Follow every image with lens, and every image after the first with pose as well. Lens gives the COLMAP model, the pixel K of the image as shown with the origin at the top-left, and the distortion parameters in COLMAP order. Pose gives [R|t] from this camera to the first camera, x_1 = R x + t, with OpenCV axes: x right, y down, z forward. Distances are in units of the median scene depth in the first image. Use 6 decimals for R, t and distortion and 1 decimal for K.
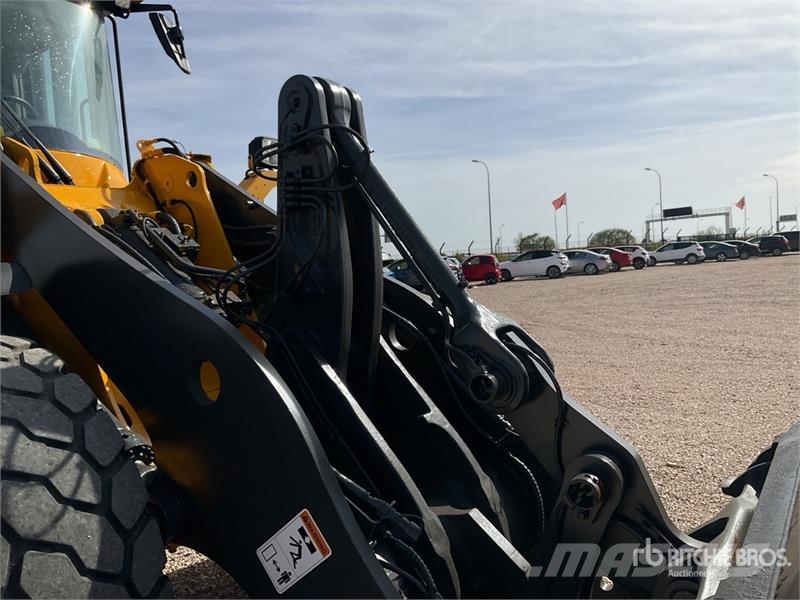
lens RADIAL K [[669.9, 0, 400.0], [0, 669.9, 300.0], [0, 0, 1]] dist [0.113450, -0.228601]
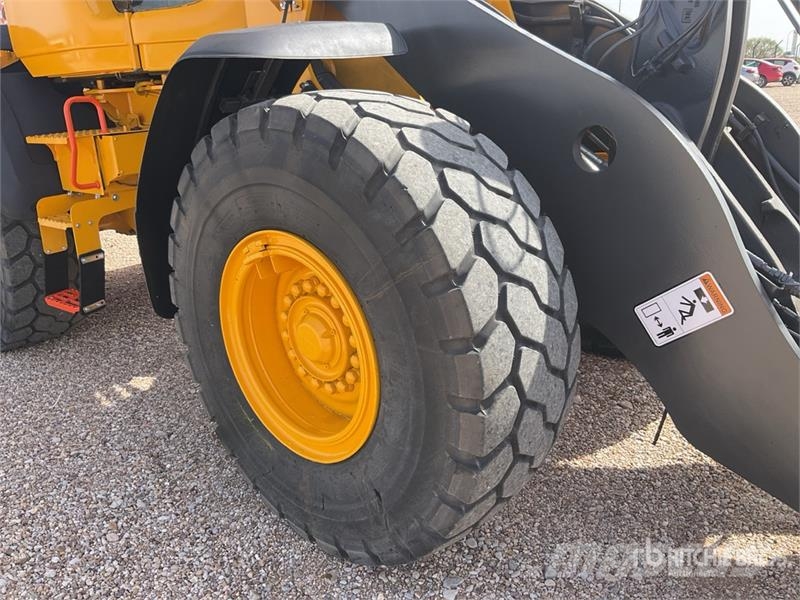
lens RADIAL K [[669.9, 0, 400.0], [0, 669.9, 300.0], [0, 0, 1]] dist [0.113450, -0.228601]
pose [[0.988832, 0.077669, -0.127194, -0.254173], [-0.040234, 0.960897, 0.273966, 0.041239], [0.143499, -0.265789, 0.953291, -0.052855]]
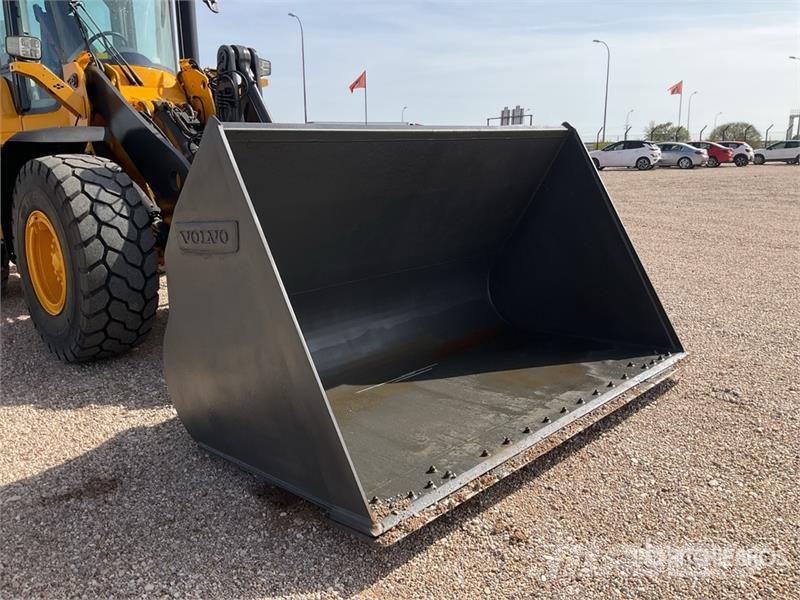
lens RADIAL K [[675.9, 0, 400.0], [0, 675.9, 300.0], [0, 0, 1]] dist [0.050310, -0.107394]
pose [[0.983394, 0.090080, -0.157549, 0.548946], [-0.062069, 0.982708, 0.174447, 0.037784], [0.170539, -0.161771, 0.971981, -0.773532]]
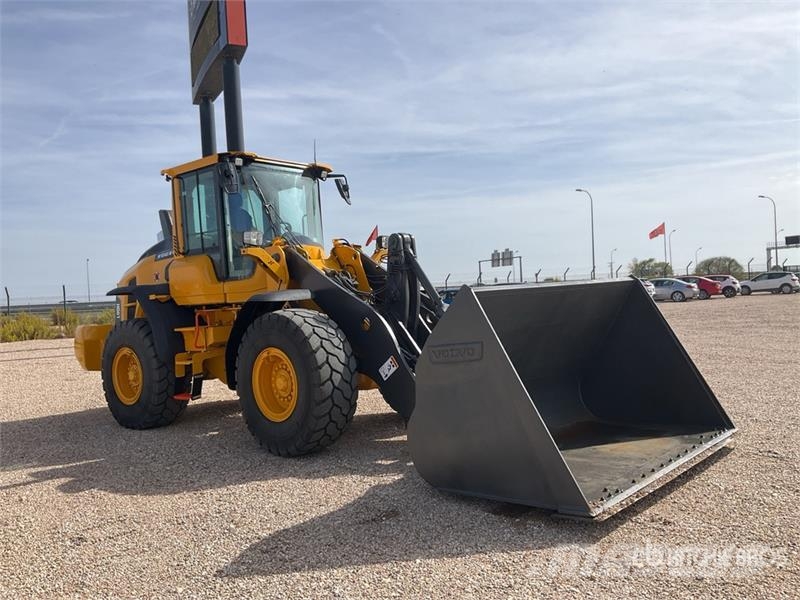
lens RADIAL K [[669.9, 0, 400.0], [0, 669.9, 300.0], [0, 0, 1]] dist [0.113450, -0.228601]
pose [[0.986565, 0.020385, -0.162092, 0.270648], [-0.025884, 0.999156, -0.031885, 0.060232], [0.161306, 0.035652, 0.986260, -1.443235]]
